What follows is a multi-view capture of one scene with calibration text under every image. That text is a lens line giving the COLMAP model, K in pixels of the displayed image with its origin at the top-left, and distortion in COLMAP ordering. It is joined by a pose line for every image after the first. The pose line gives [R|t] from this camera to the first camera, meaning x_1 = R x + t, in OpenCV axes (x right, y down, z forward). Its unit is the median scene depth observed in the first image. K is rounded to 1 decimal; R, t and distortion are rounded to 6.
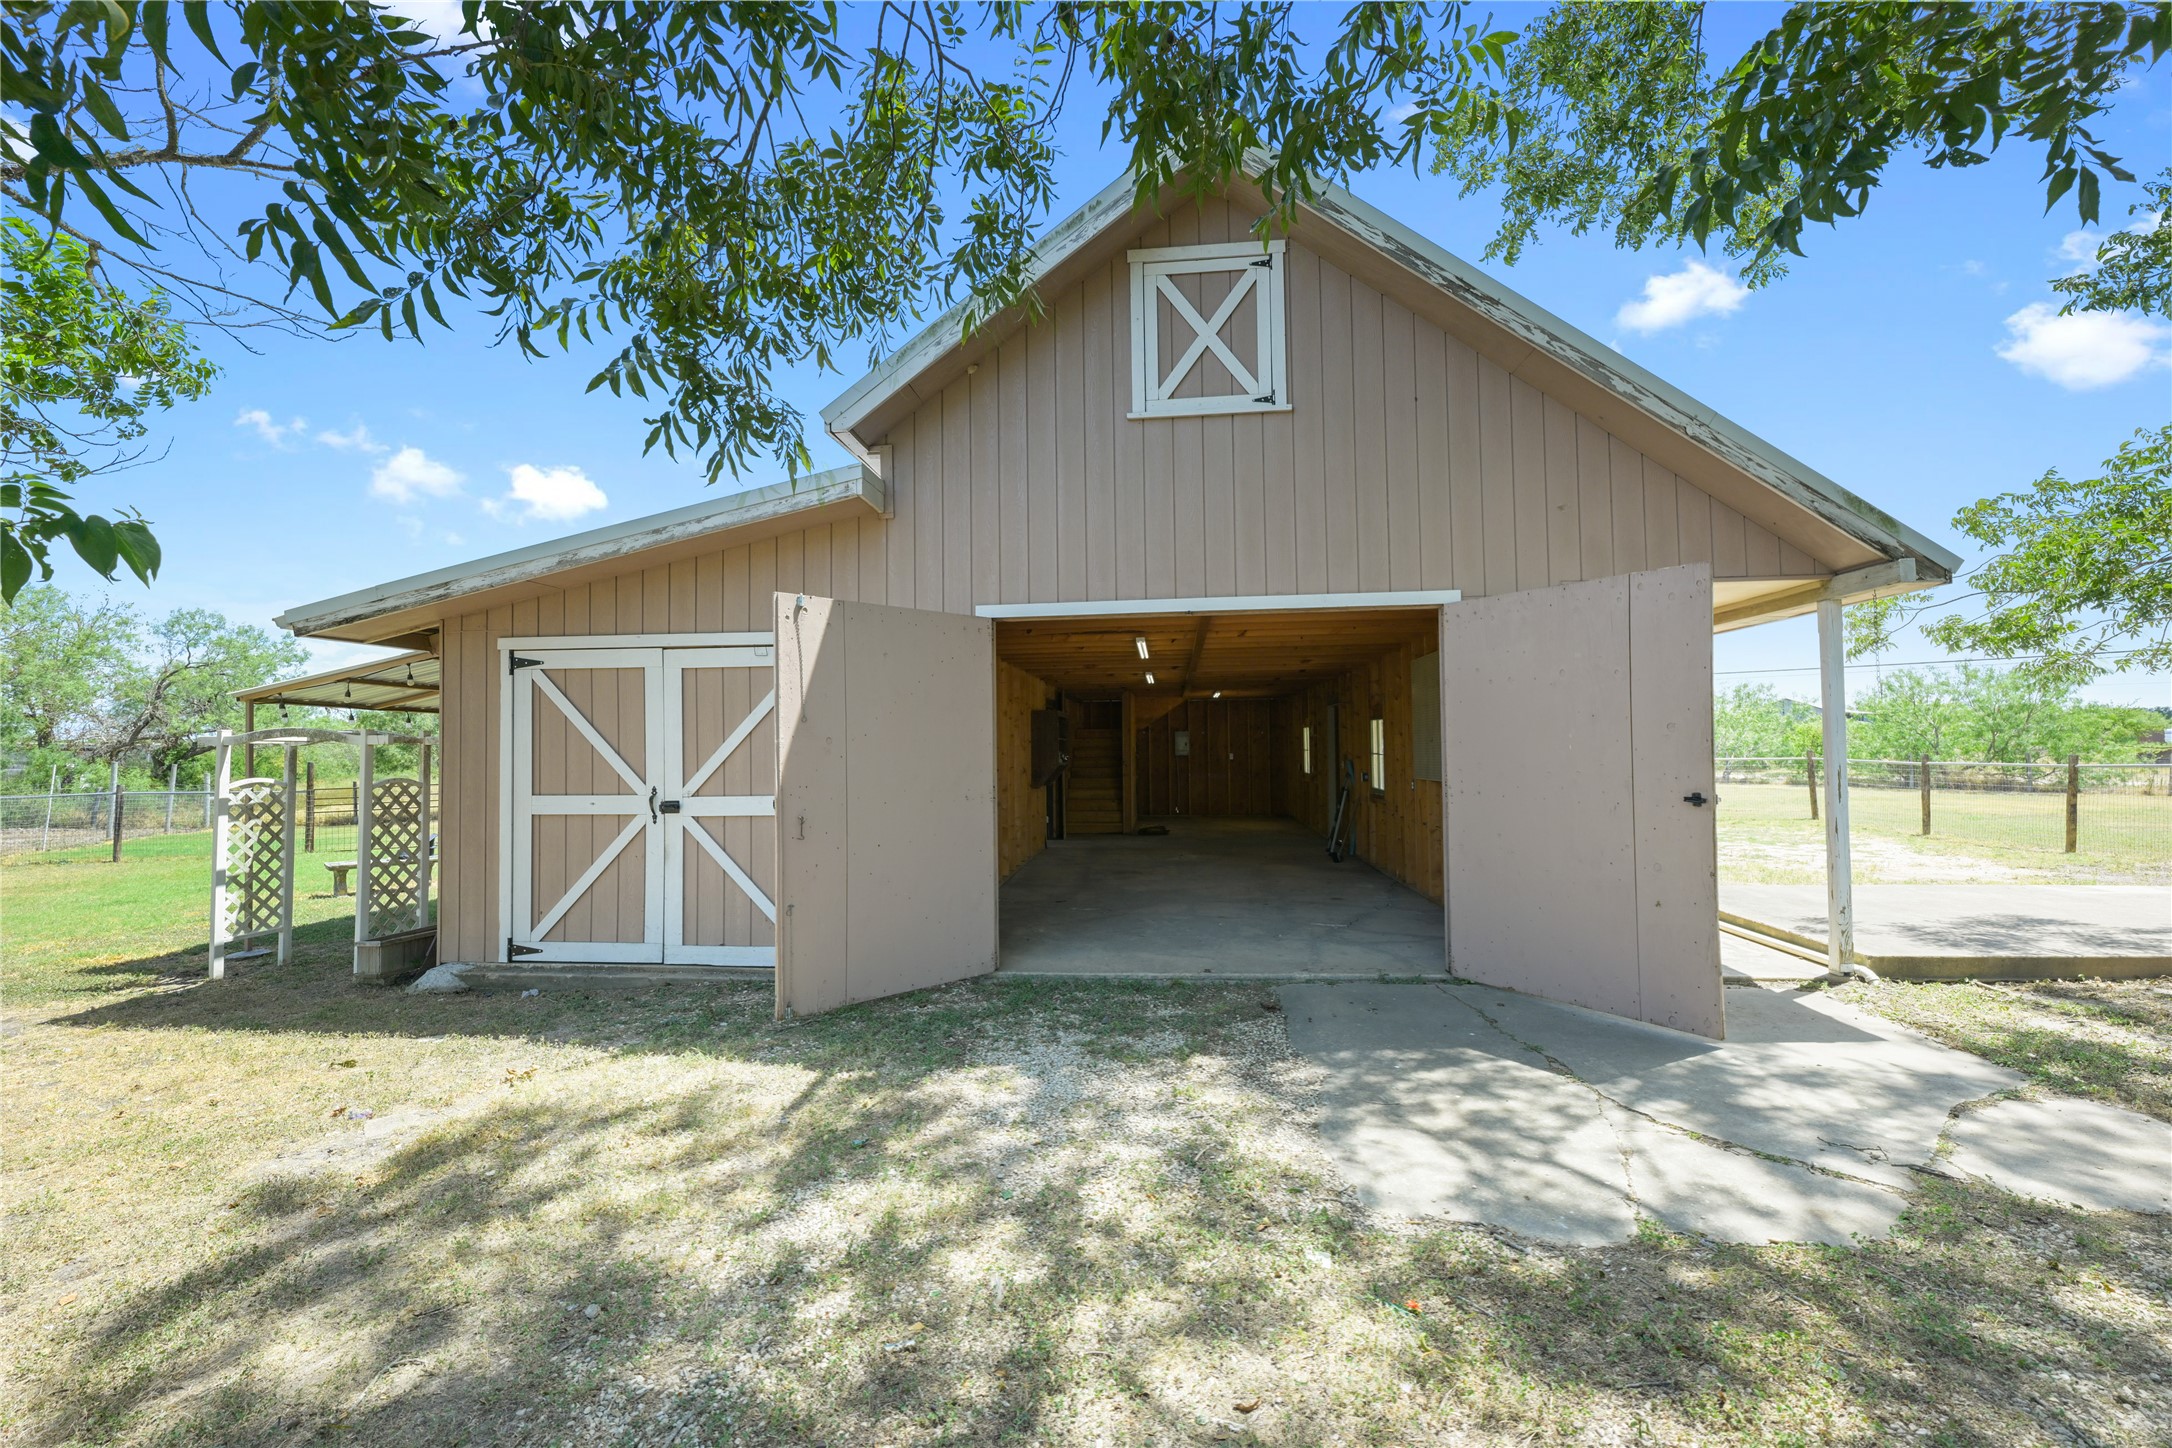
lens RADIAL K [[870.3, 0, 1086.2], [0, 870.3, 728.3], [0, 0, 1]] dist [-0.006371, 0.001073]
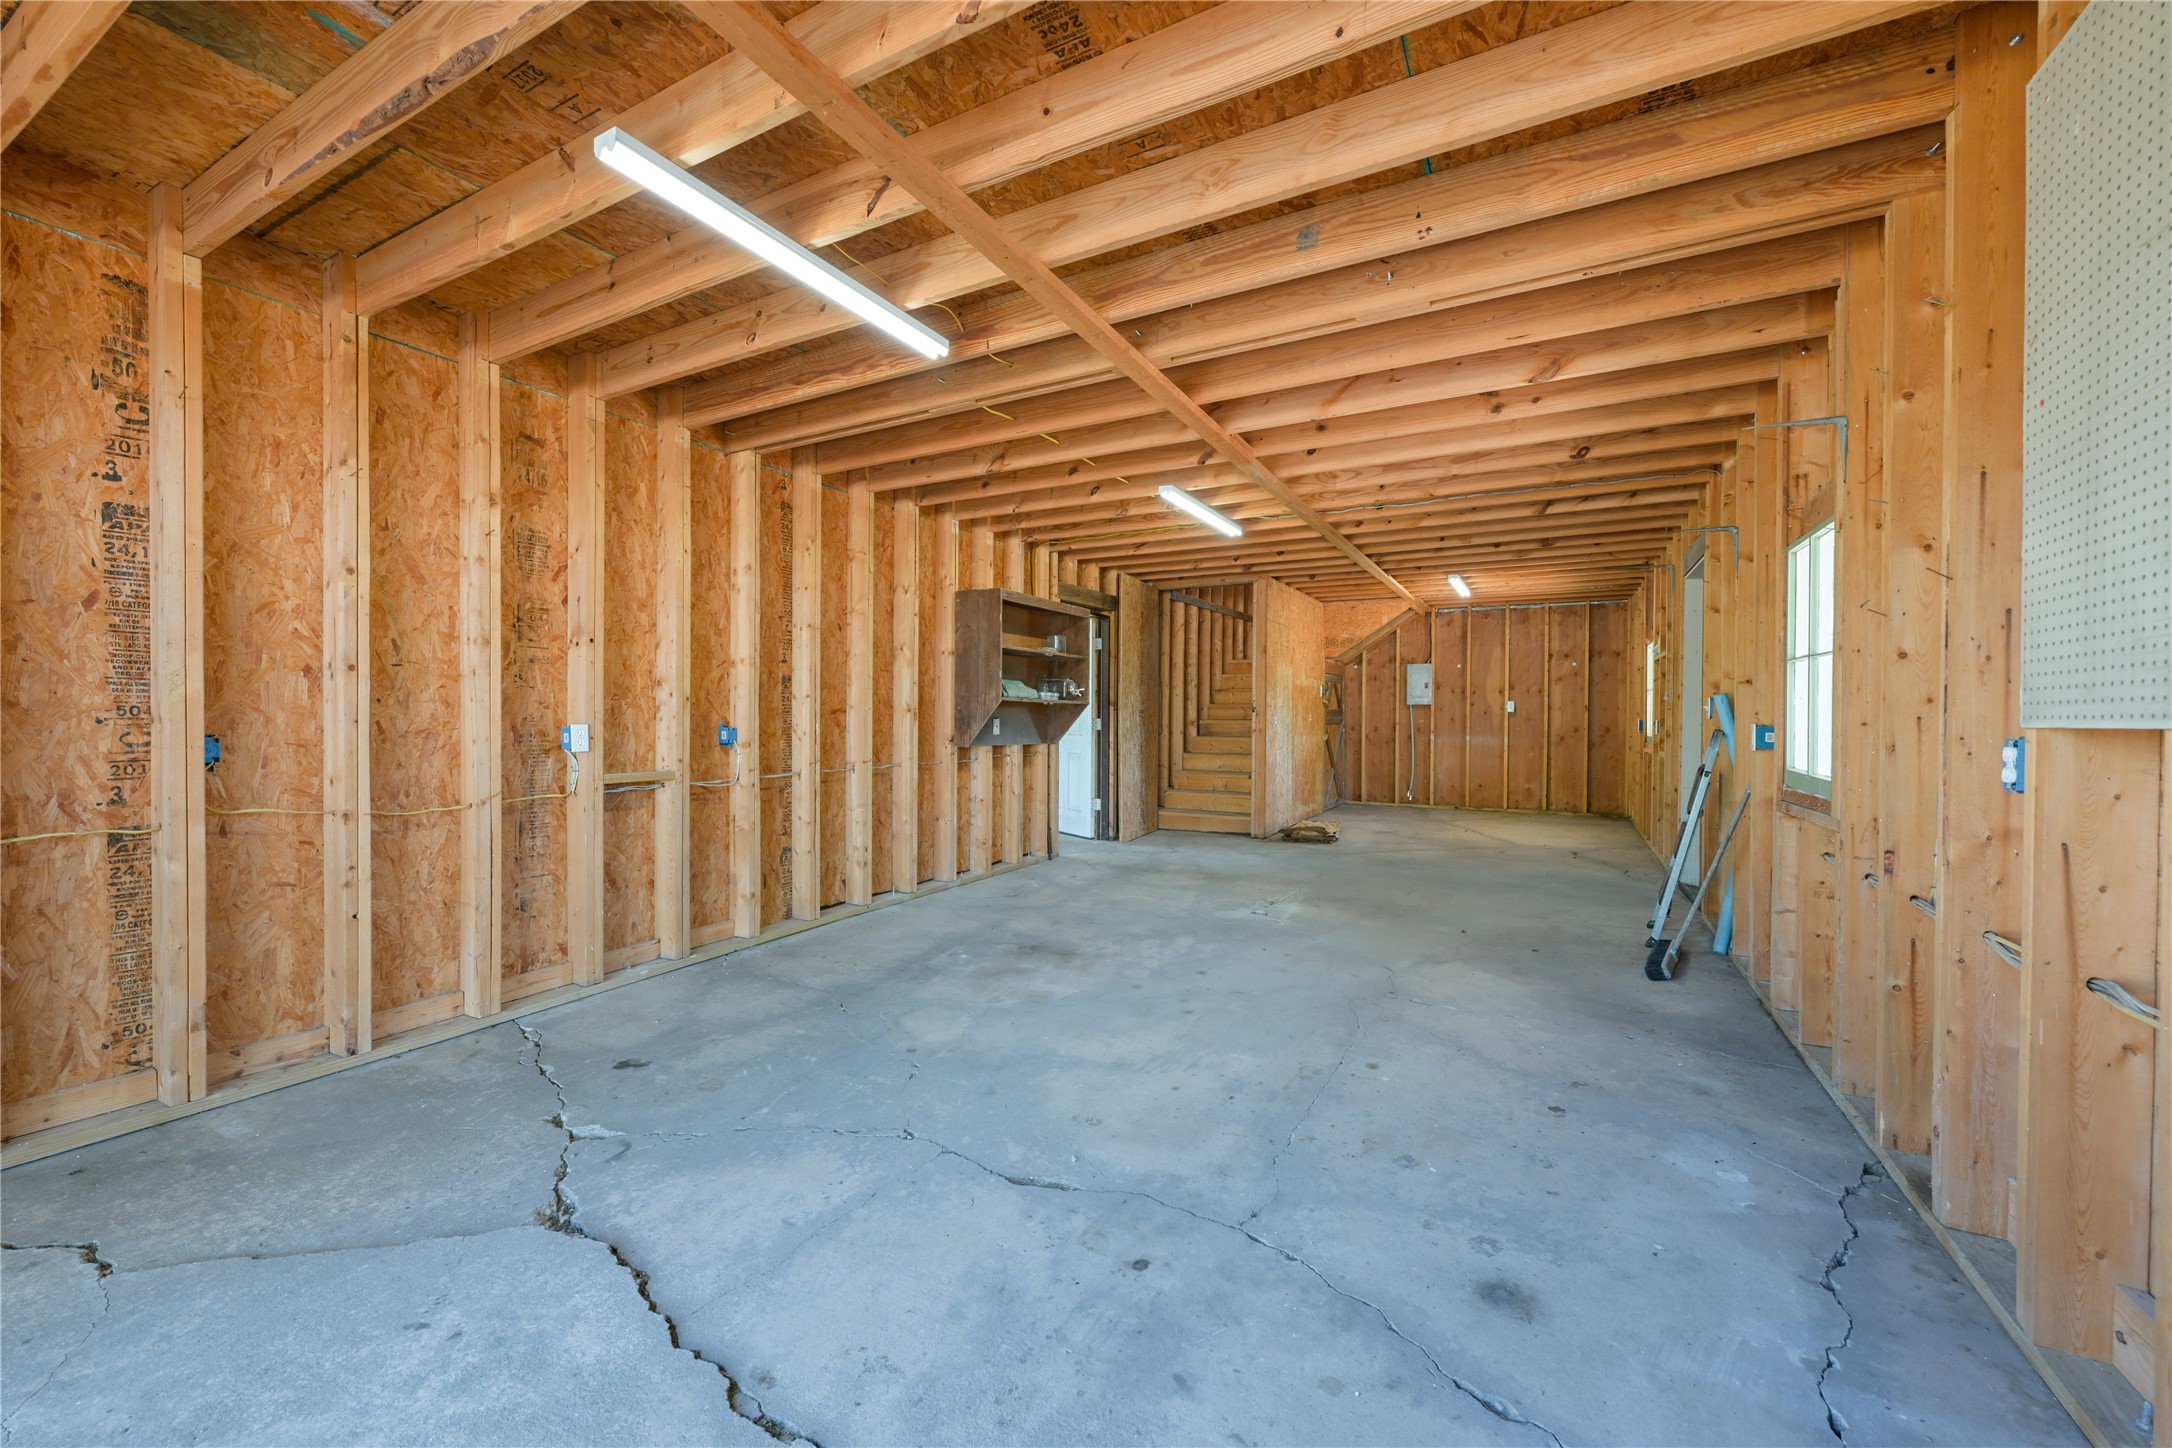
lens RADIAL K [[870.3, 0, 1080.2], [0, 870.3, 723.3], [0, 0, 1]] dist [-0.006371, 0.001073]
pose [[0.923233, 0.013471, -0.384005, 0.154905], [-0.000085, 0.999392, 0.034854, 0.029458], [0.384242, -0.032145, 0.922673, 0.446628]]
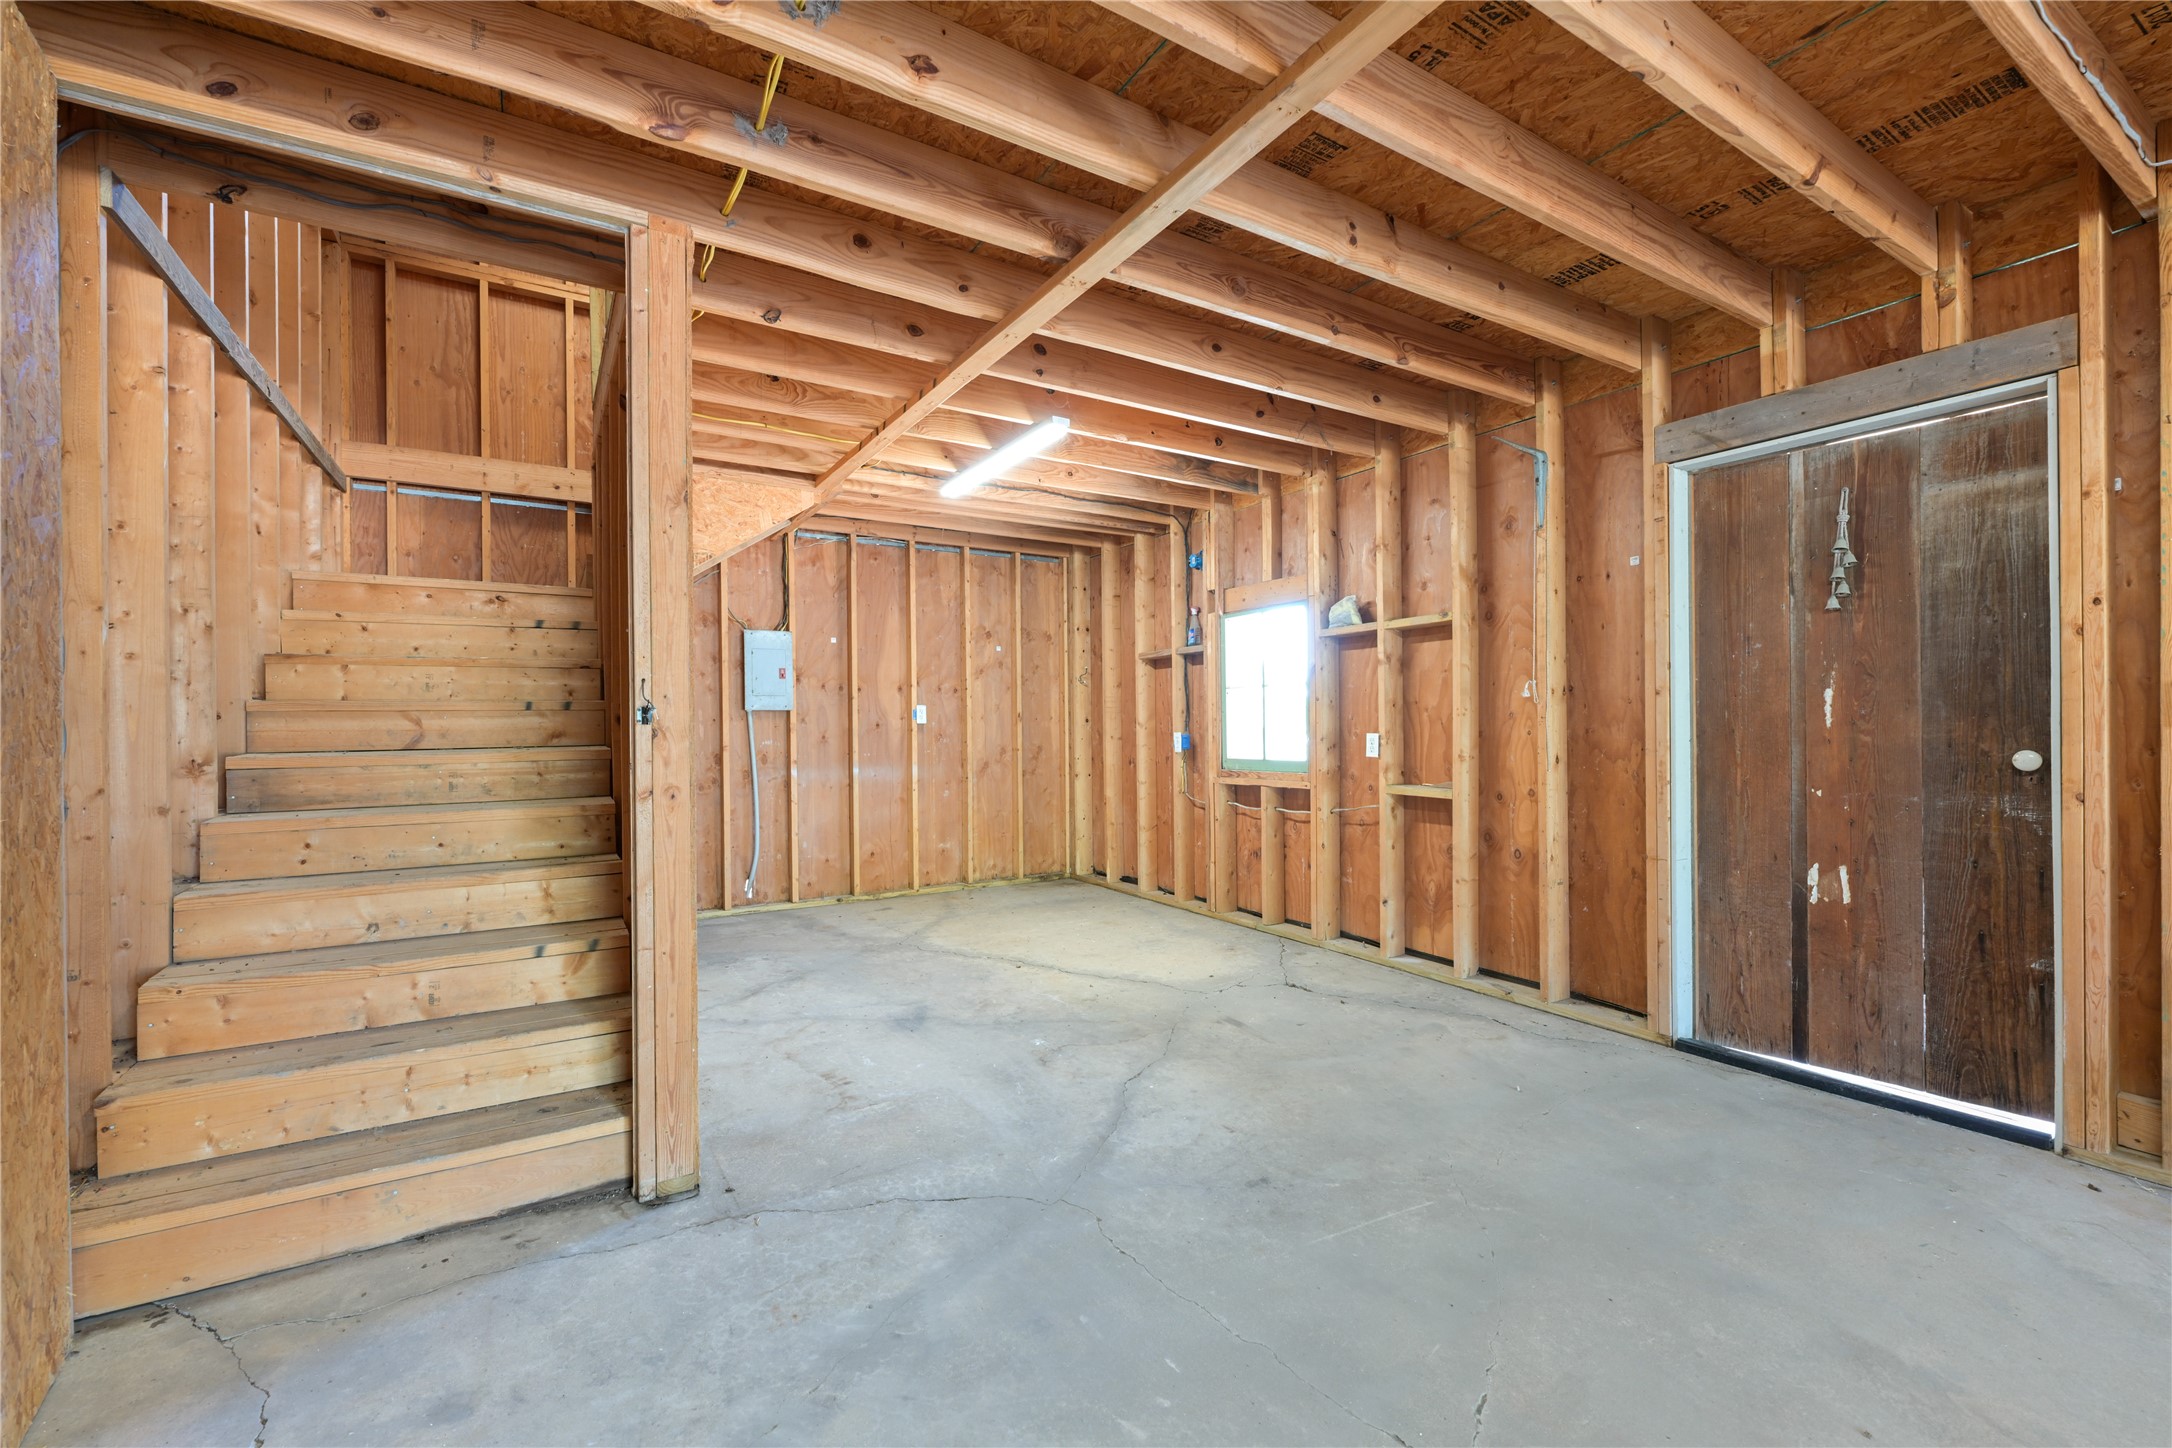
lens RADIAL K [[888.5, 0, 1081.4], [0, 888.5, 725.1], [0, 0, 1]] dist [-0.004512, 0.001253]
pose [[0.792259, 0.003551, 0.610175, 0.006769], [-0.015243, 0.999786, 0.013974, 0.038638], [-0.609995, -0.020372, 0.792143, 0.852995]]
